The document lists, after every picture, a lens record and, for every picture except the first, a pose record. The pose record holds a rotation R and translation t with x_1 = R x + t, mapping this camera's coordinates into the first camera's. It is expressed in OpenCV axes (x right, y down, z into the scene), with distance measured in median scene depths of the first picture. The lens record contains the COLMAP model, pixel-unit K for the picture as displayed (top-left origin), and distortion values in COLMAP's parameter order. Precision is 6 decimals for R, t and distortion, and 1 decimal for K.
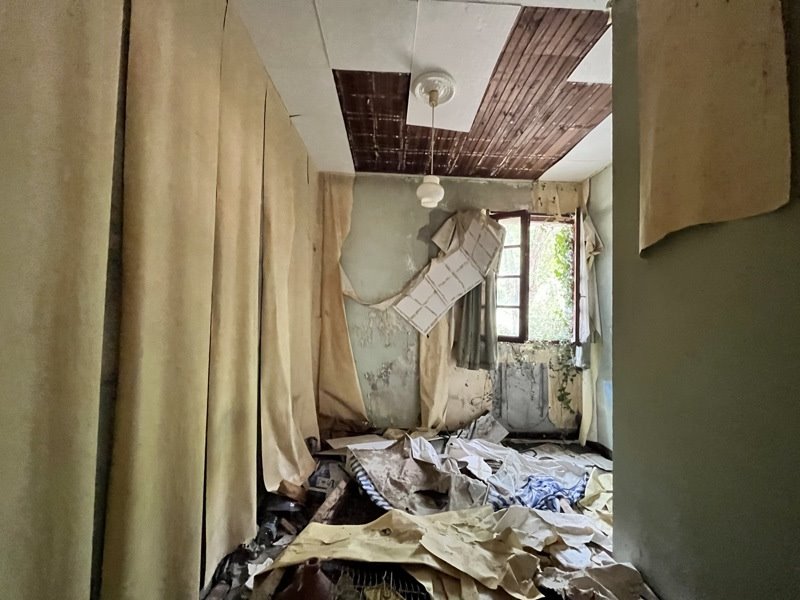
lens RADIAL K [[319.4, 0, 399.9], [0, 319.4, 300.6], [0, 0, 1]] dist [-0.000926, -0.000109]
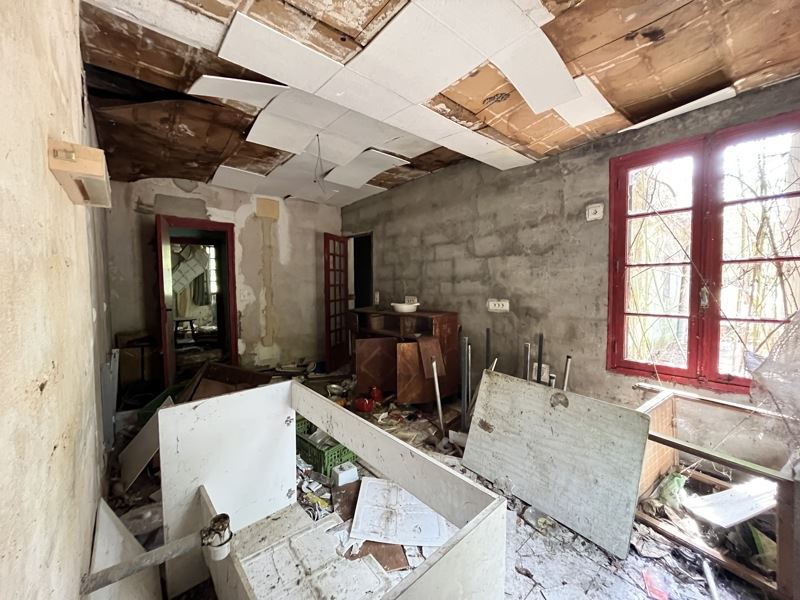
lens RADIAL K [[319.4, 0, 399.4], [0, 319.4, 299.1], [0, 0, 1]] dist [-0.000926, -0.000109]
pose [[0.773167, -0.060683, 0.631293, -0.165039], [0.007502, 0.996217, 0.086573, -0.050704], [-0.634158, -0.062200, 0.770698, -1.983581]]
